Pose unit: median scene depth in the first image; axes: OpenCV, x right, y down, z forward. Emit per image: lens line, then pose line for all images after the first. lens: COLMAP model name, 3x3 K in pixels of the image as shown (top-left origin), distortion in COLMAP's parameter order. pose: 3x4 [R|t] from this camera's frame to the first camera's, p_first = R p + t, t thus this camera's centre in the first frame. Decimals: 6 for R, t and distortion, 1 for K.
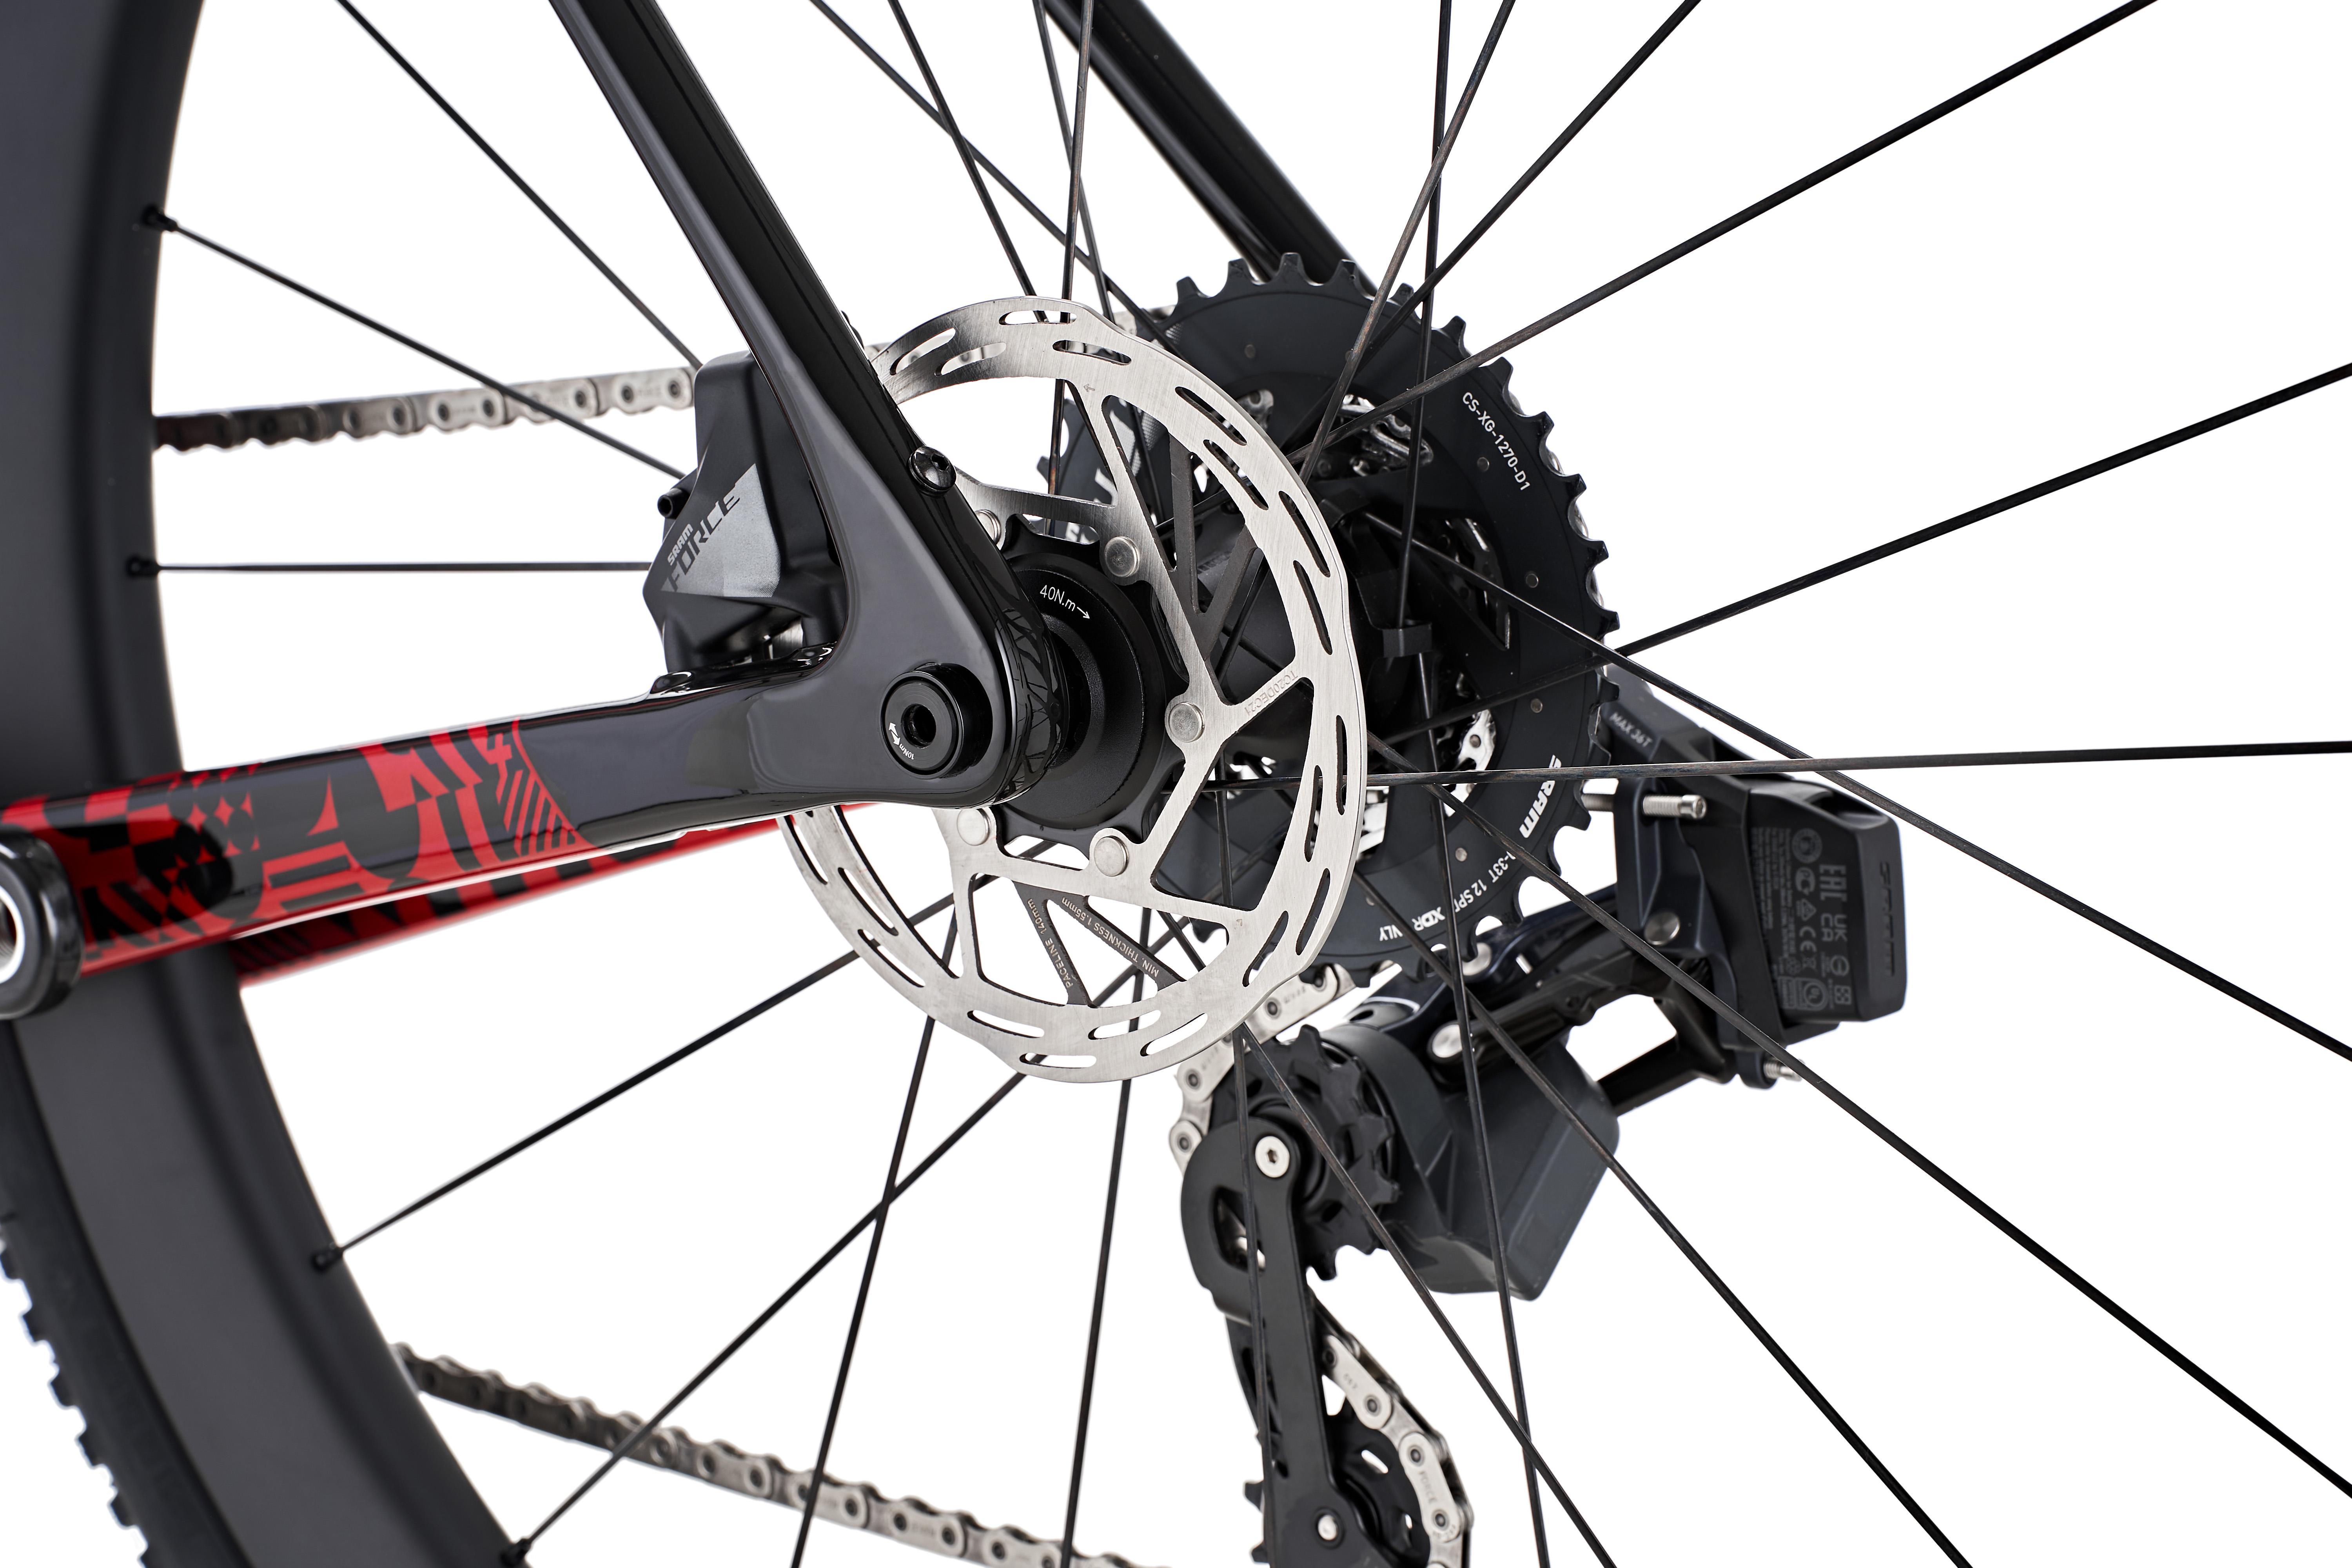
lens RADIAL K [[8956.8, 0, 1176.2], [0, 8956.8, 784.2], [0, 0, 1]] dist [-0.394901, 0.000000]
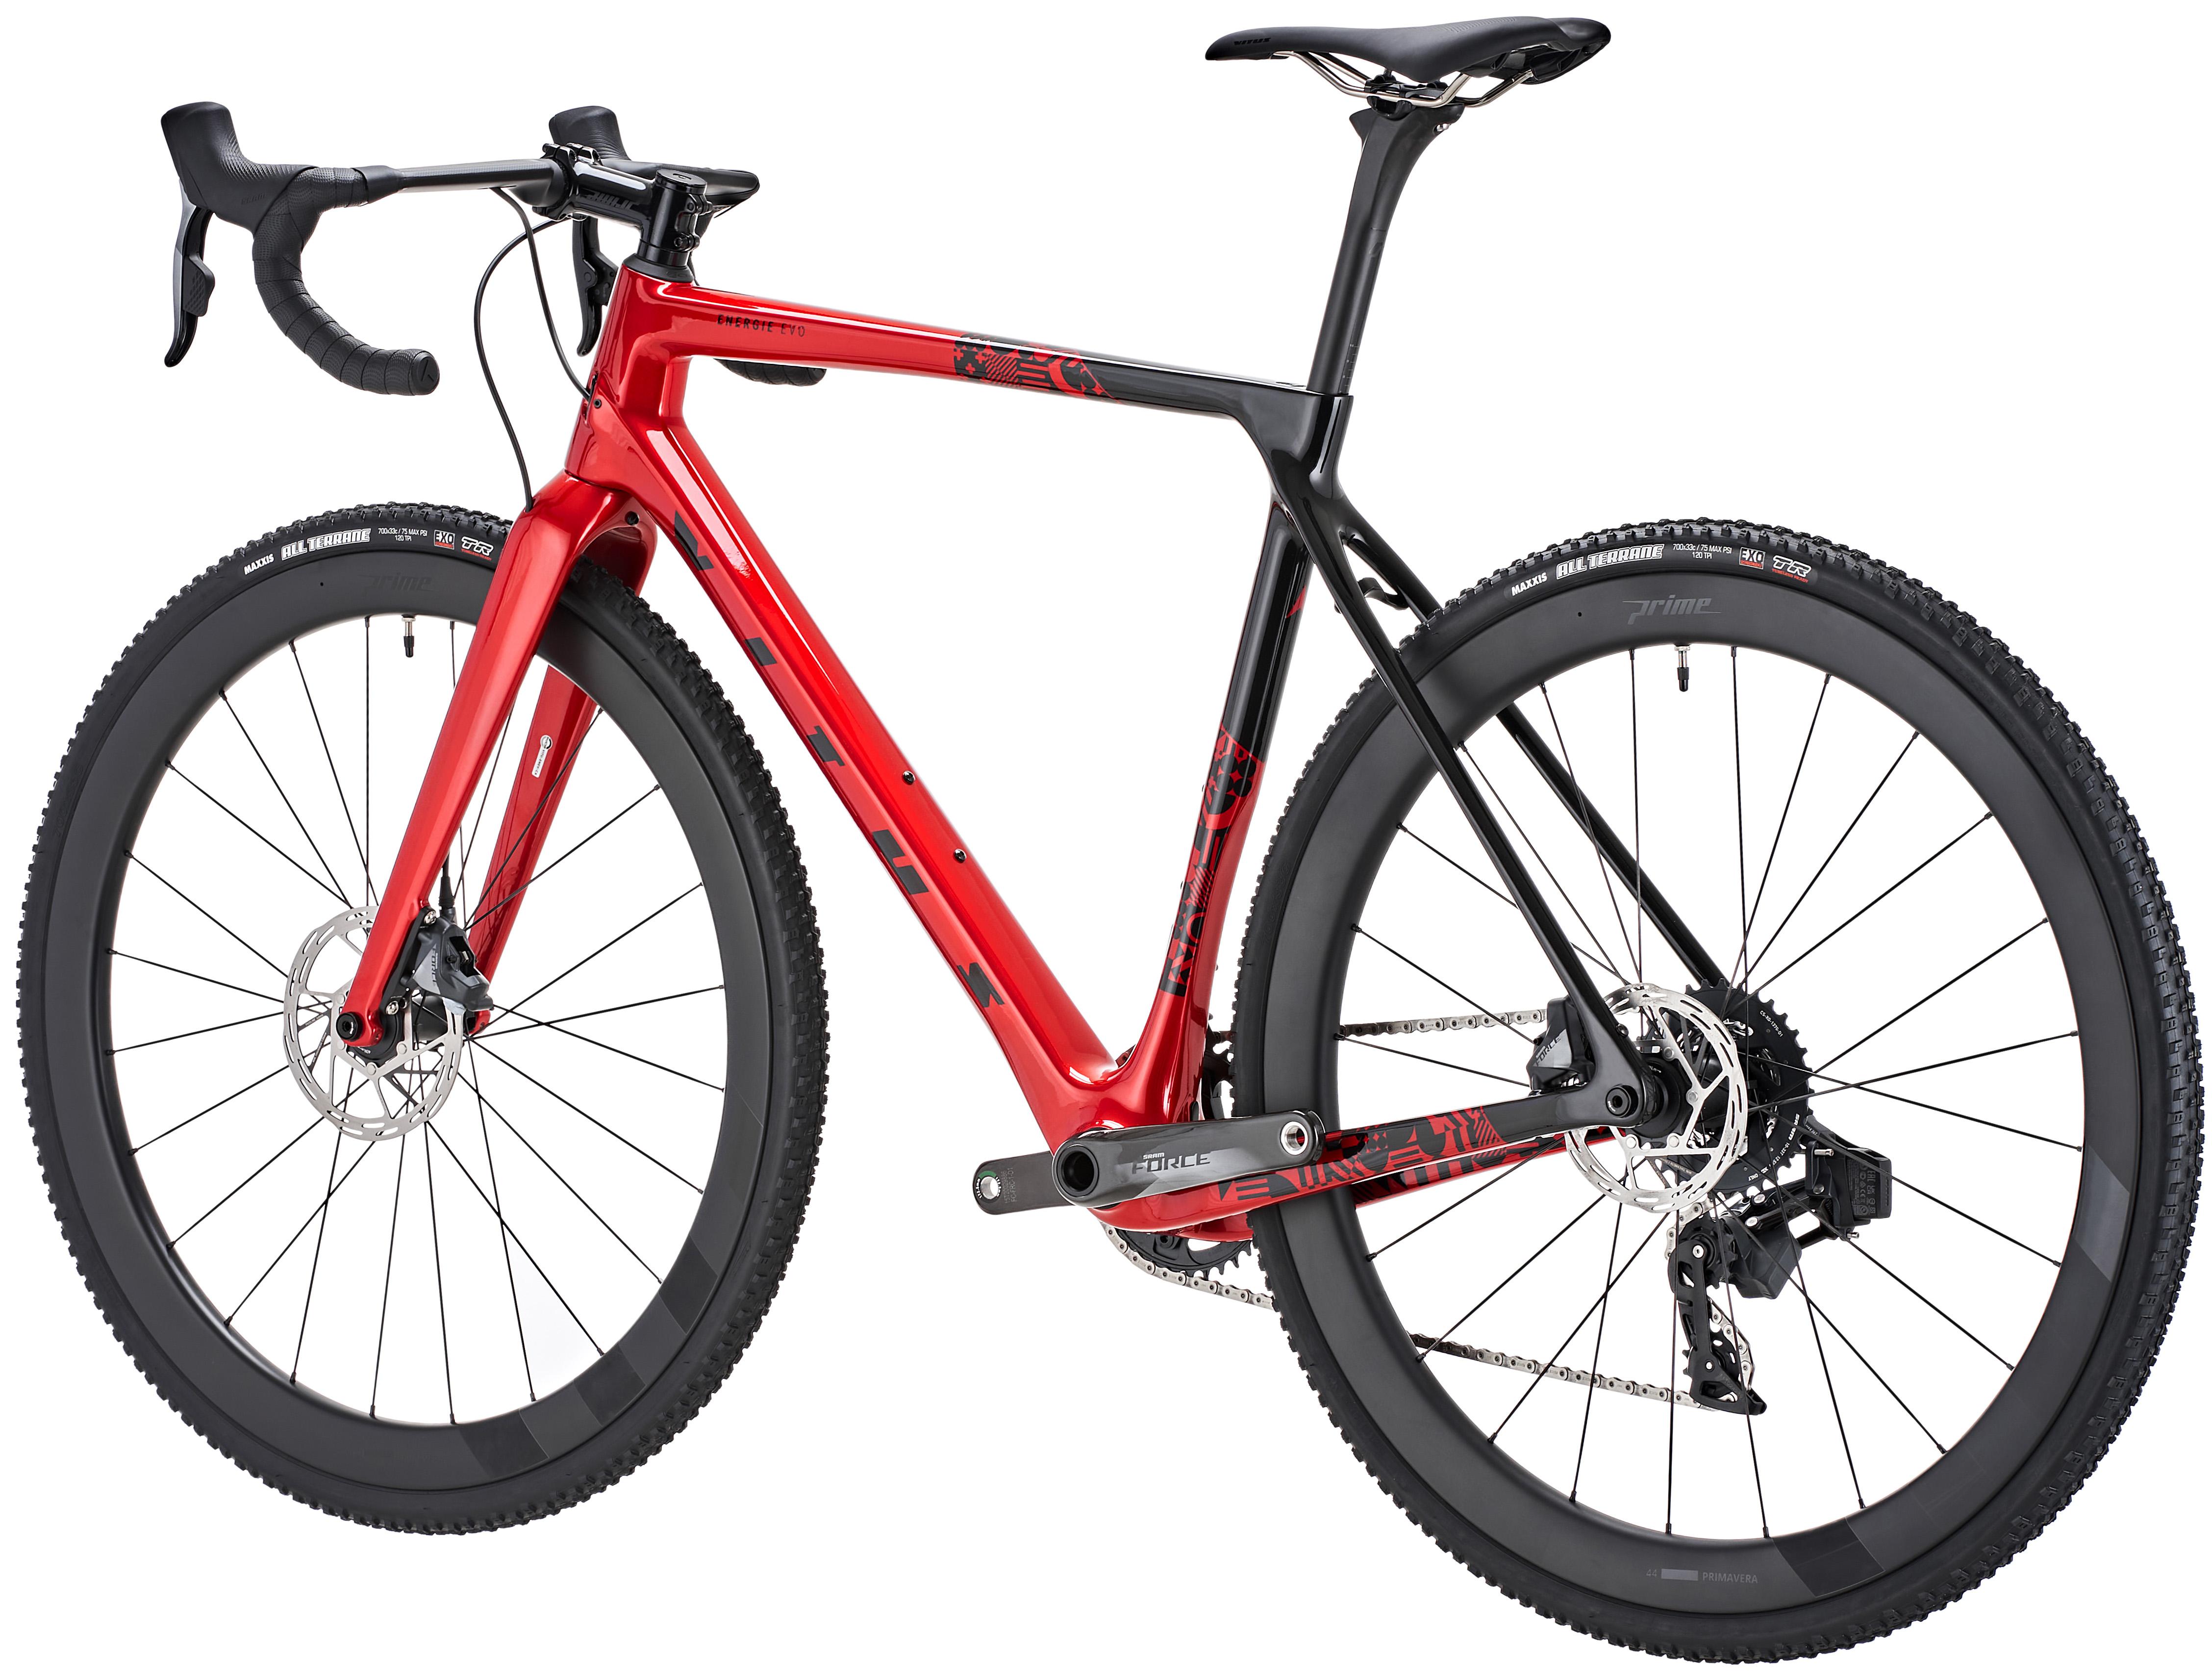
lens RADIAL K [[6971.4, 0, 1105.9], [0, 6971.4, 838.3], [0, 0, 1]] dist [-0.306475, 0.000000]
pose [[0.996676, 0.053447, -0.061491, -0.058010], [-0.059047, 0.993897, -0.093180, 0.142907], [0.056135, 0.096501, 0.993749, -1.597124]]
